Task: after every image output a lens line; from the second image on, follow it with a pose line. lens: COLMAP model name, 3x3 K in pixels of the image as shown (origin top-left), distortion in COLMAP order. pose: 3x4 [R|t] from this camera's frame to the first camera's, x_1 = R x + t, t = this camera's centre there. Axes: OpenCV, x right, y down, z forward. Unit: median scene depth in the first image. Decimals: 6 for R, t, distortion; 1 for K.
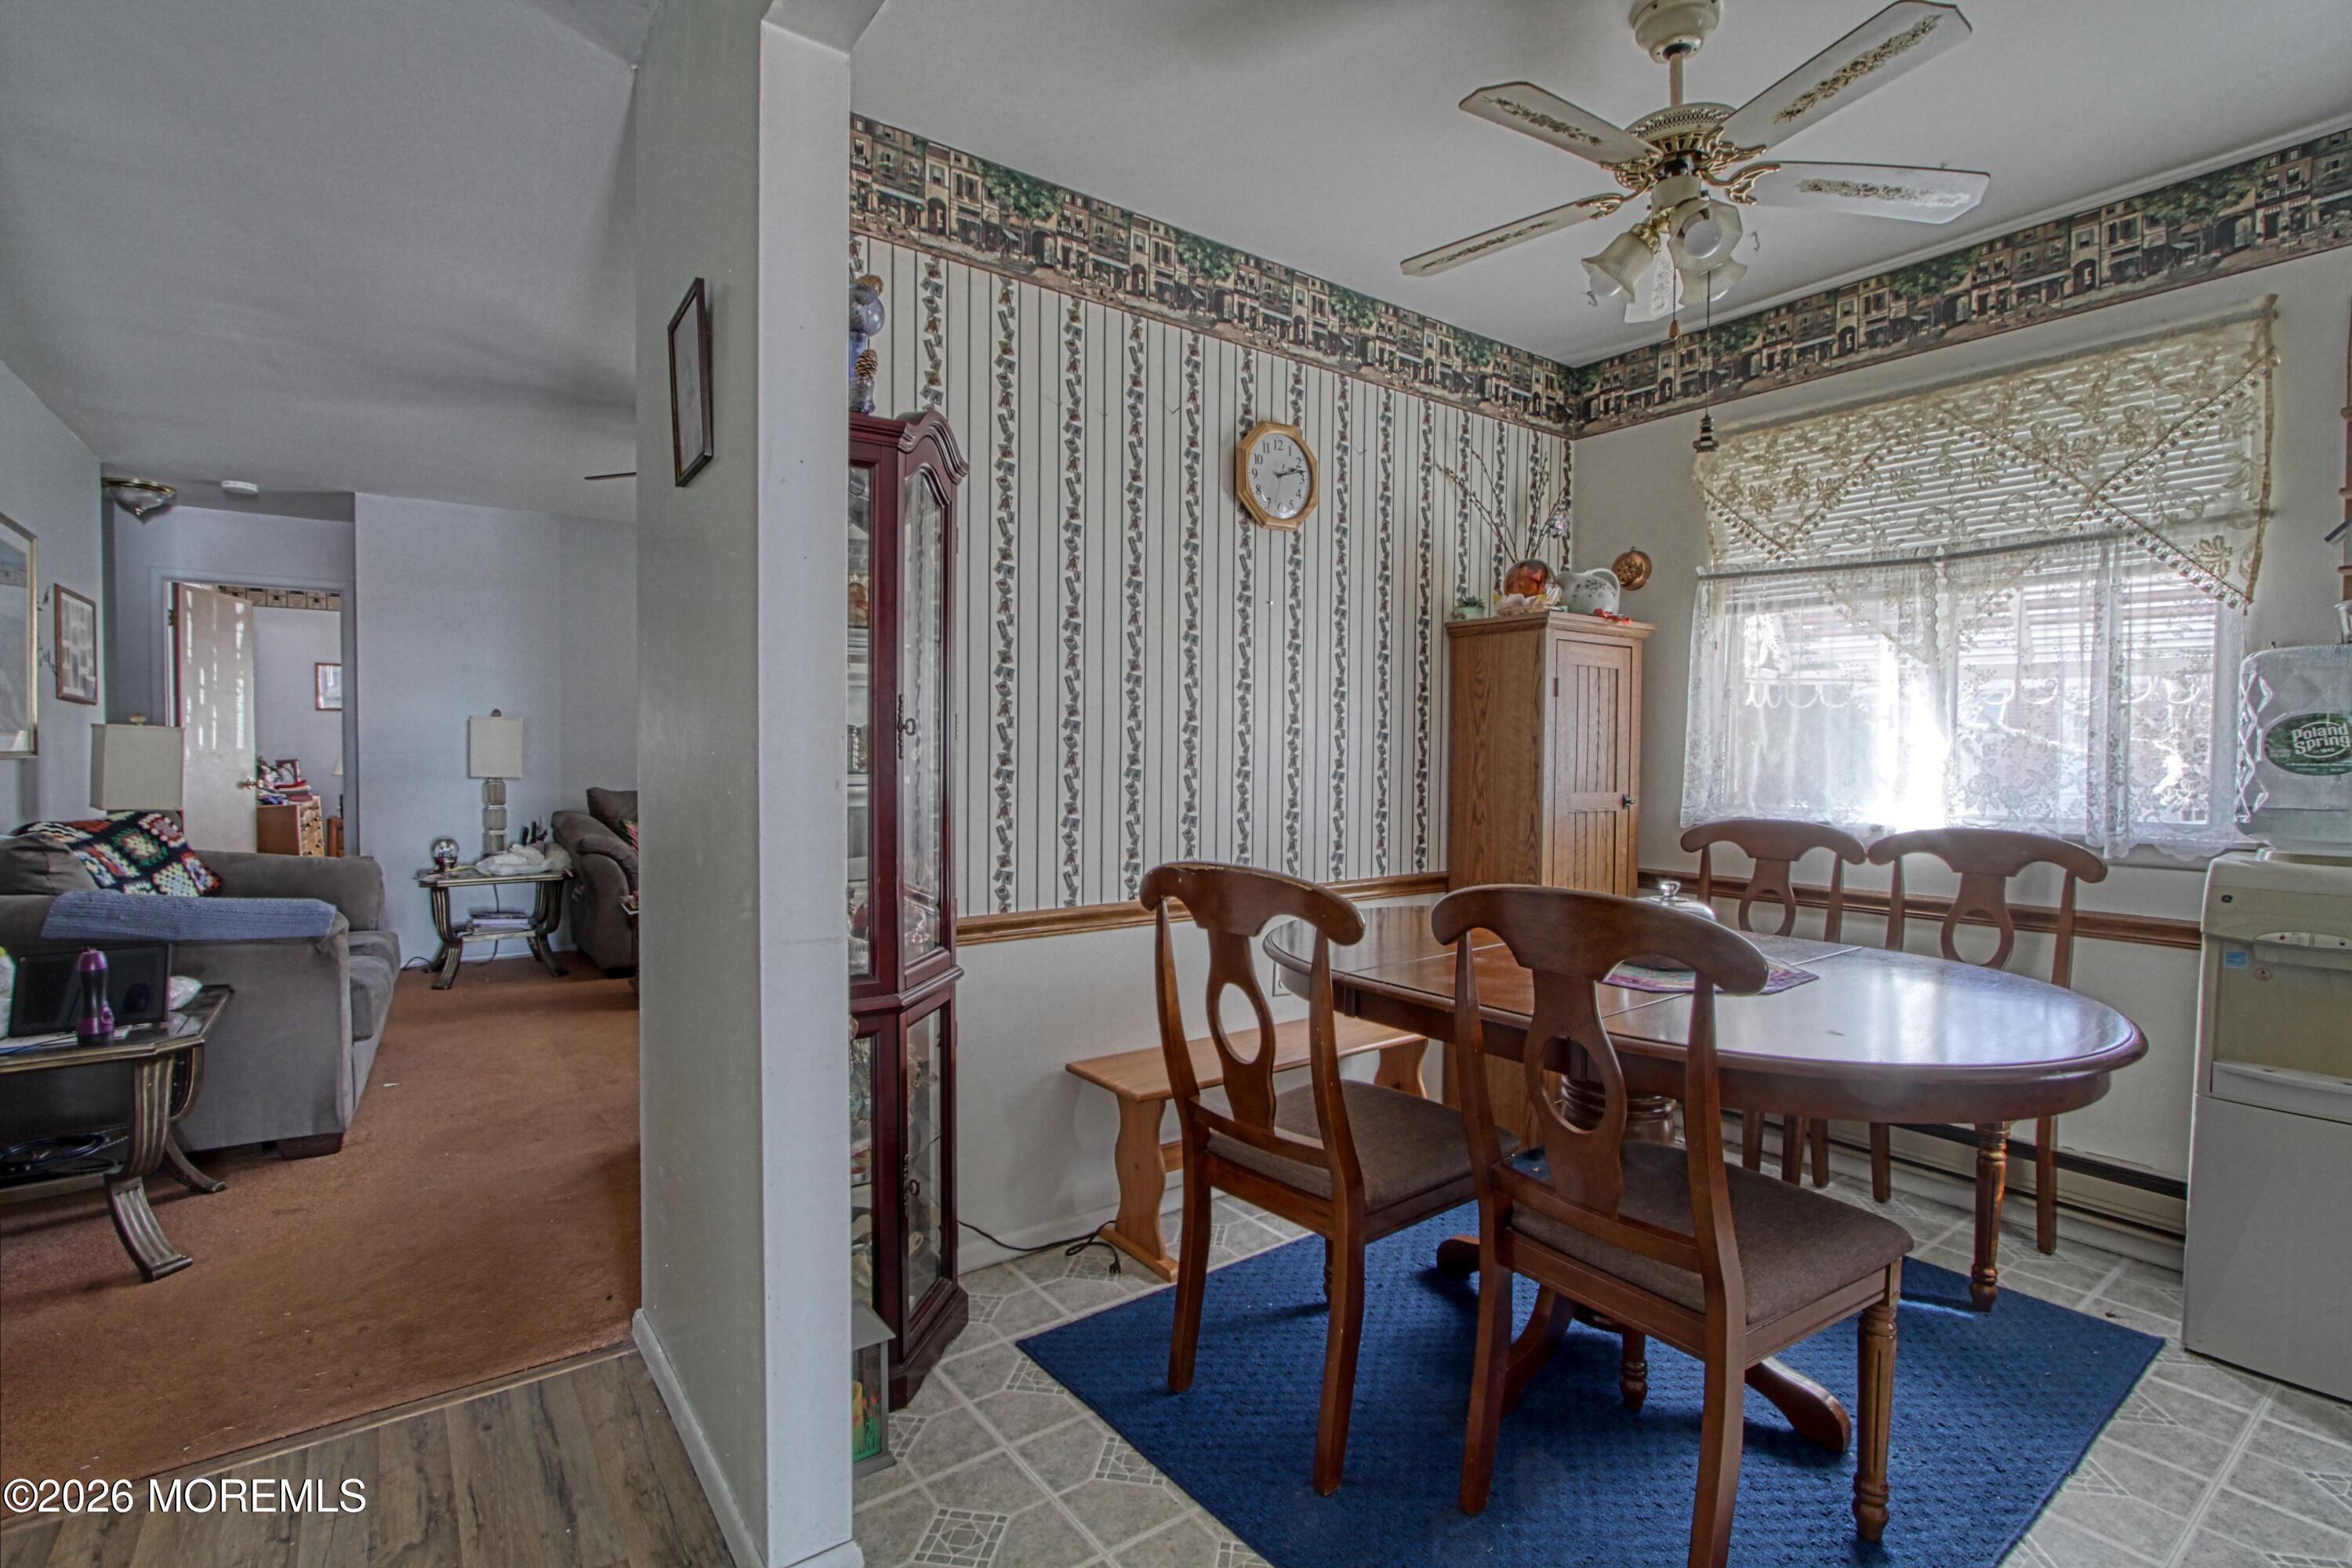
lens RADIAL K [[1092.7, 0, 1176.0], [0, 1092.7, 784.0], [0, 0, 1]] dist [-0.015729, 0.000565]
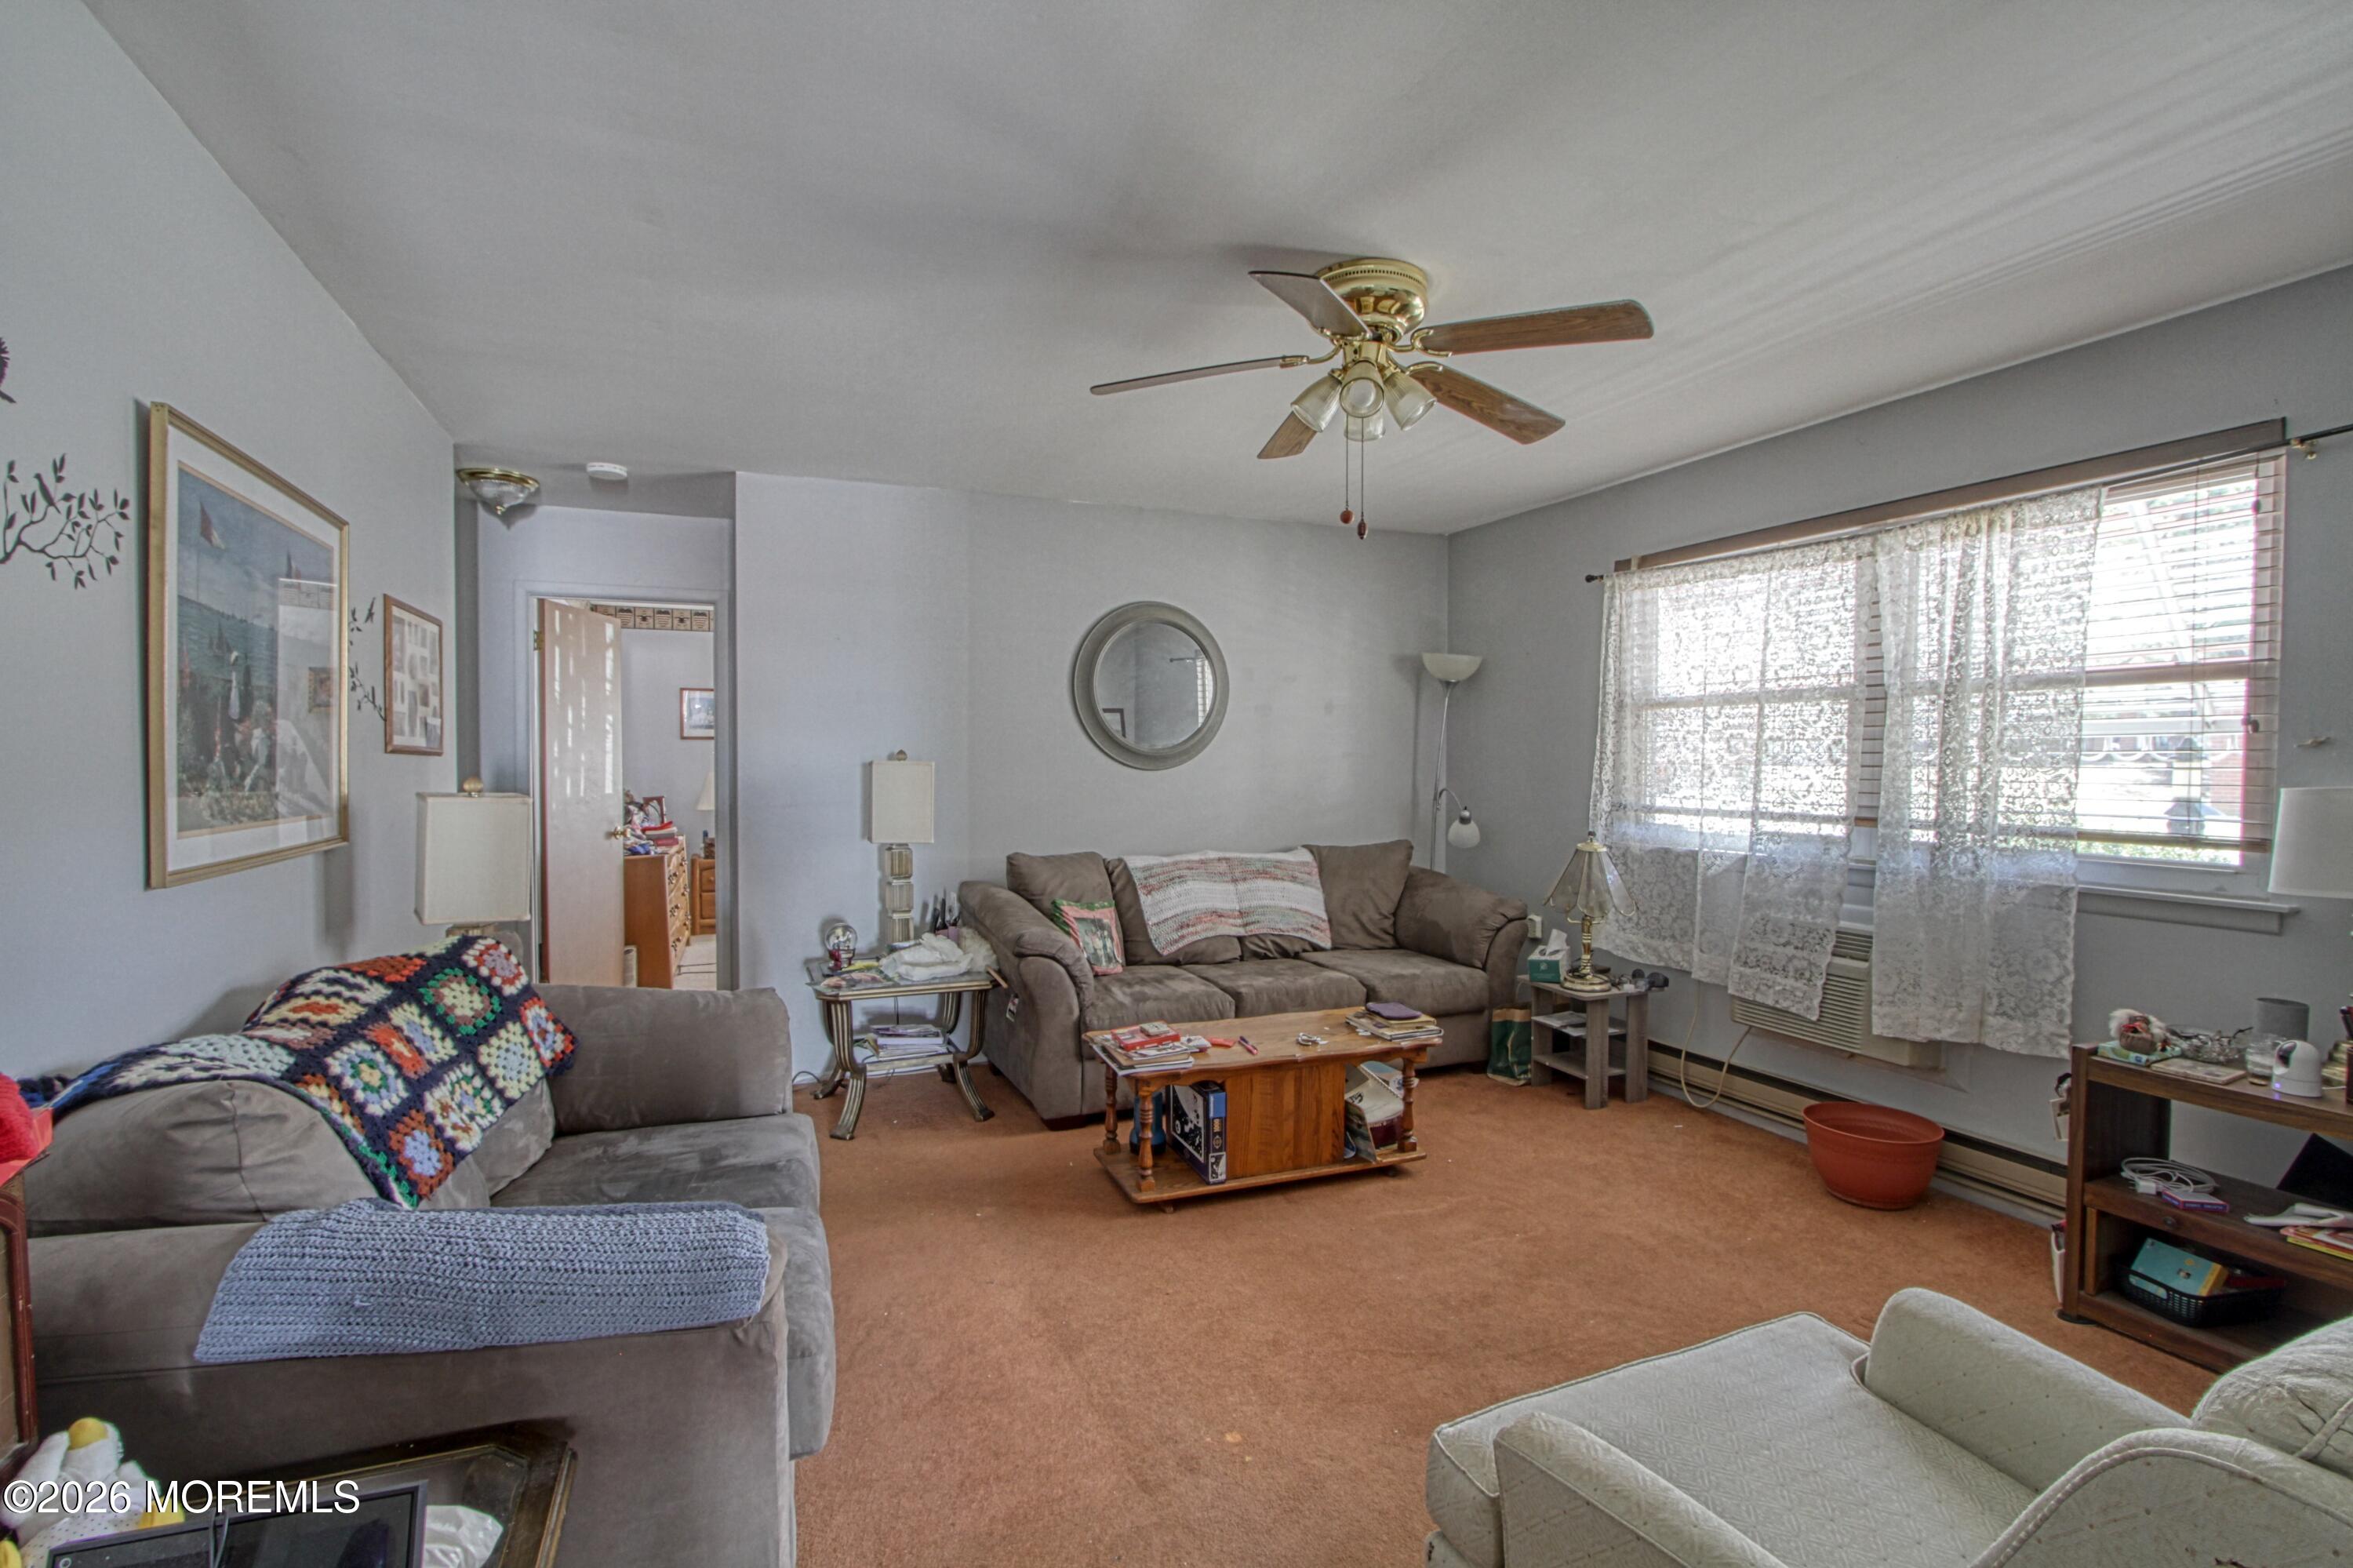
lens RADIAL K [[1093.4, 0, 1176.5], [0, 1093.4, 784.0], [0, 0, 1]] dist [-0.026169, 0.004236]
pose [[0.972381, 0.001152, -0.233395, -0.277315], [-0.002536, 0.999981, -0.005631, -0.043679], [0.233384, 0.006067, 0.972366, 0.327242]]
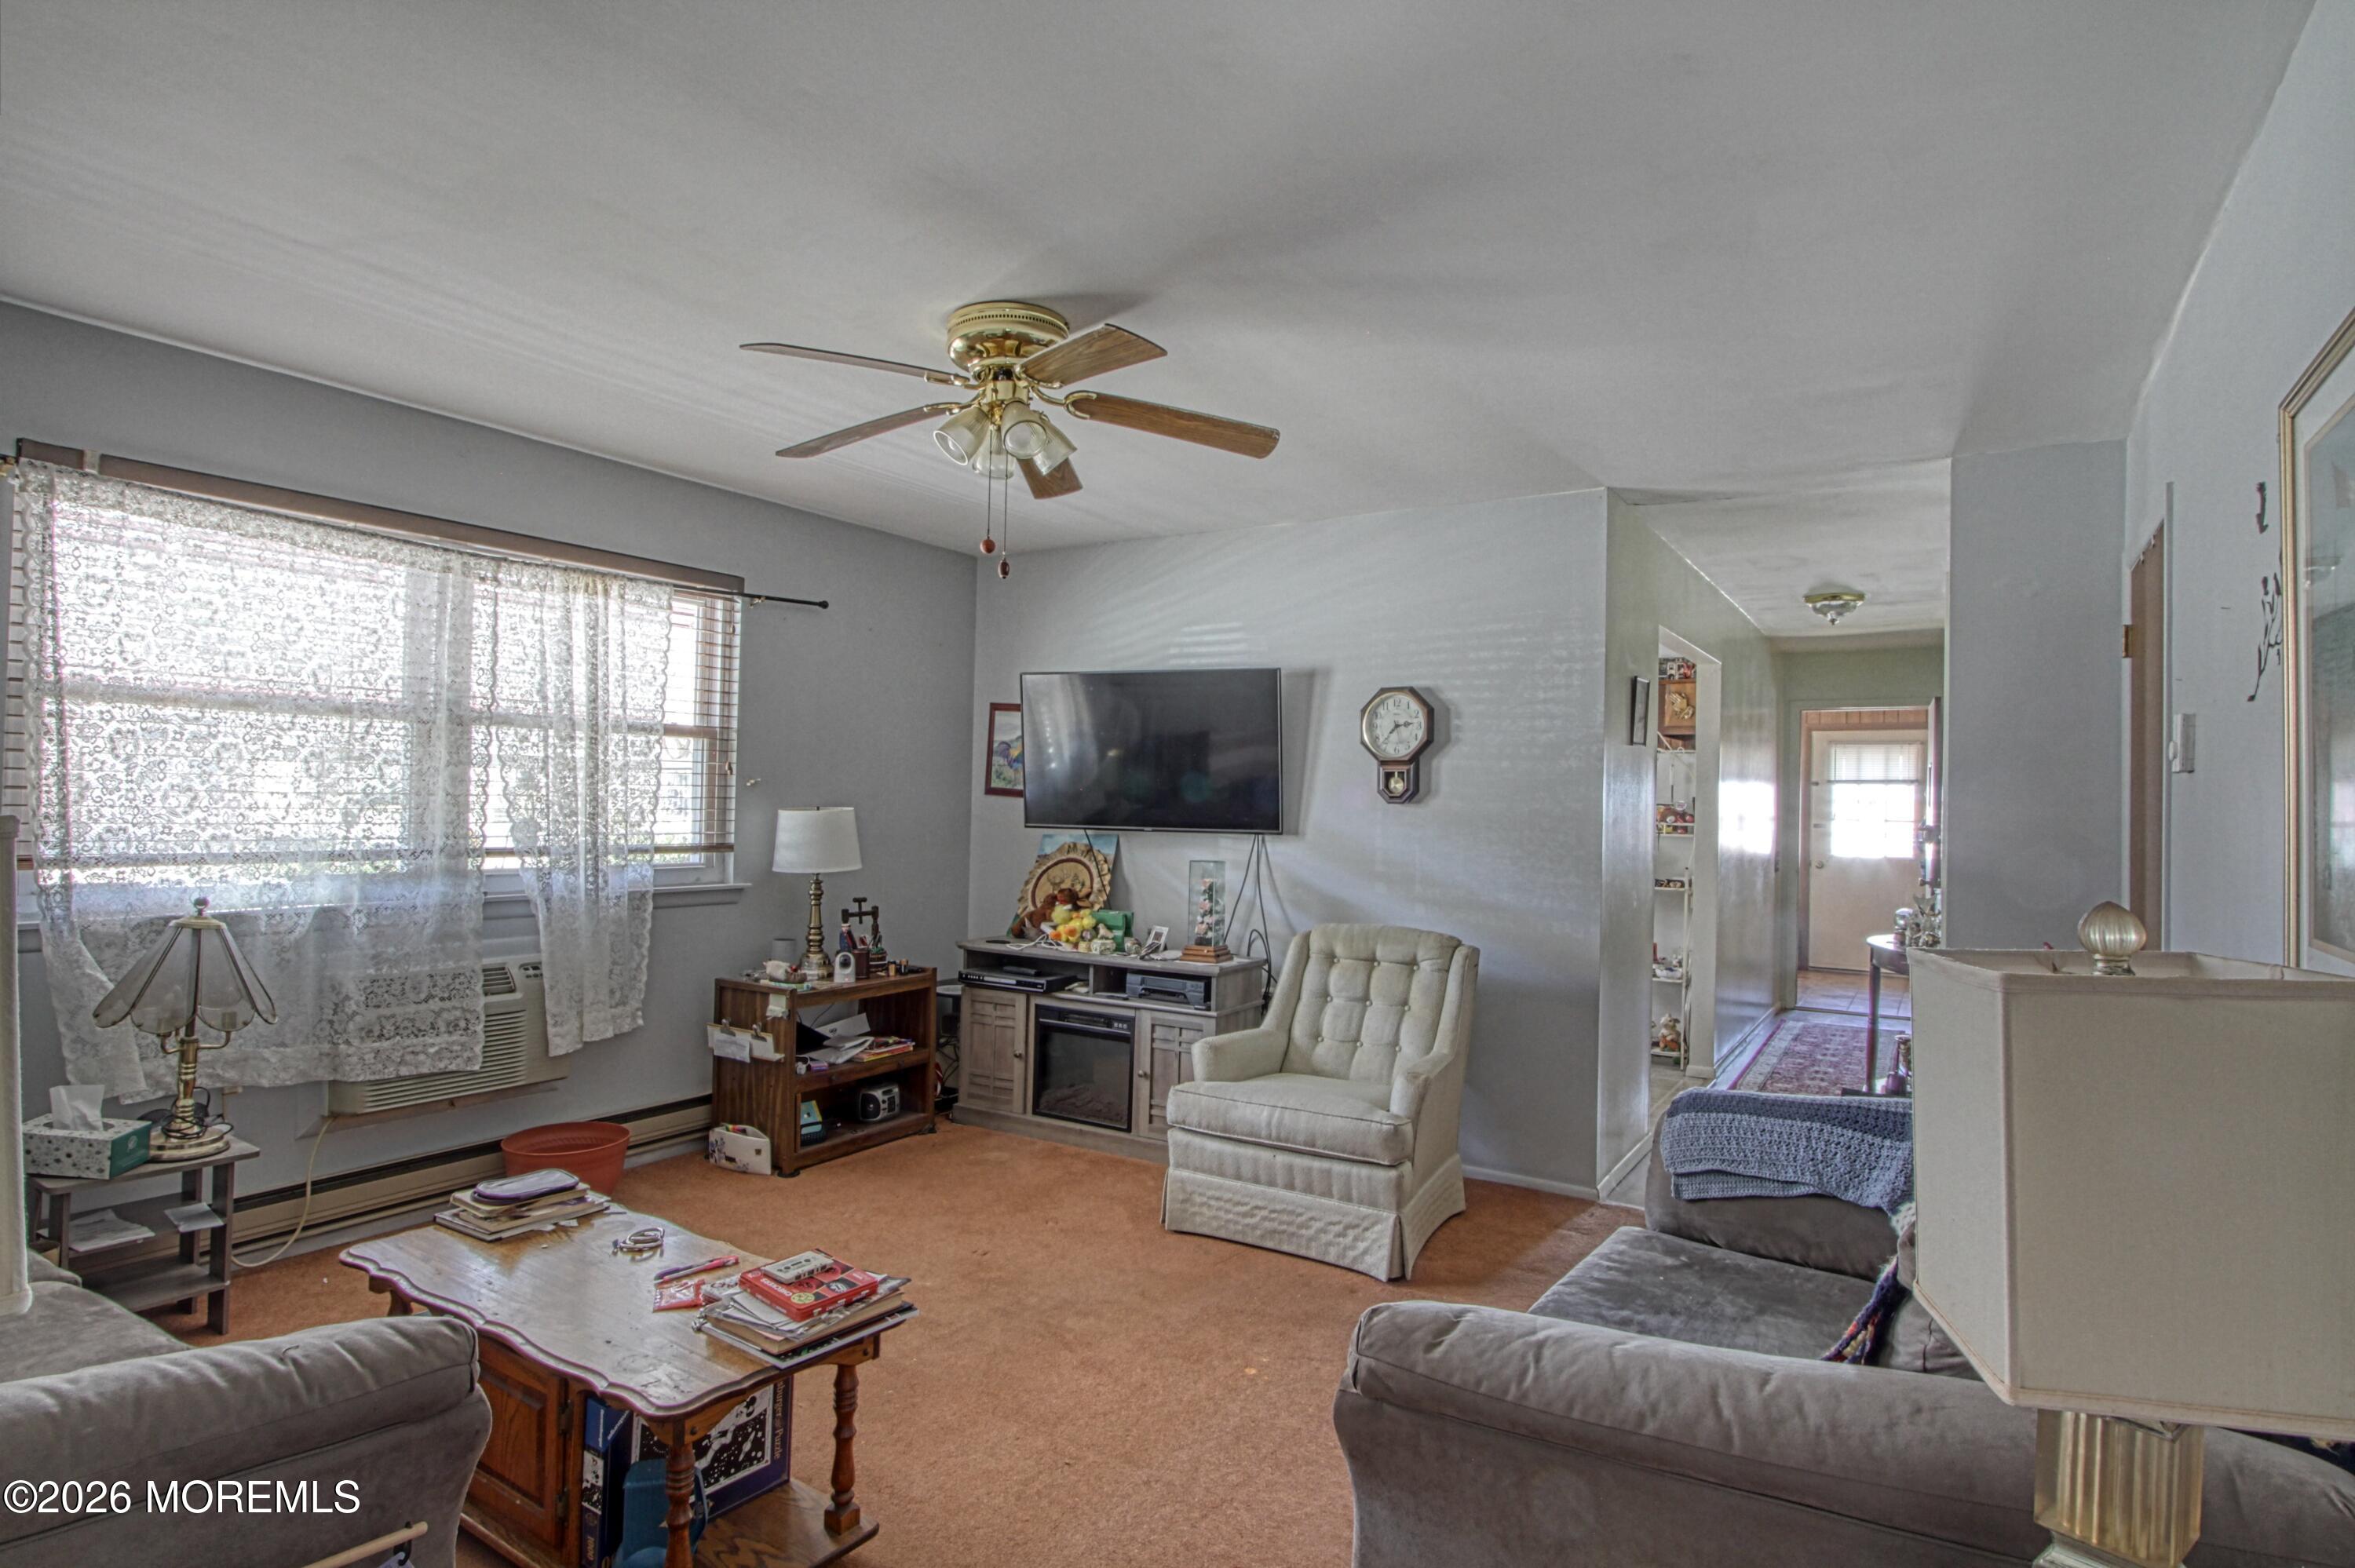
lens RADIAL K [[1251.1, 0, 1177.5], [0, 1251.1, 784.0], [0, 0, 1]] dist [-0.025489, 0.006283]
pose [[-0.368490, -0.001639, 0.929630, -1.213403], [0.003521, 0.999989, 0.003159, -0.081056], [-0.929625, 0.004437, -0.368480, 1.345950]]
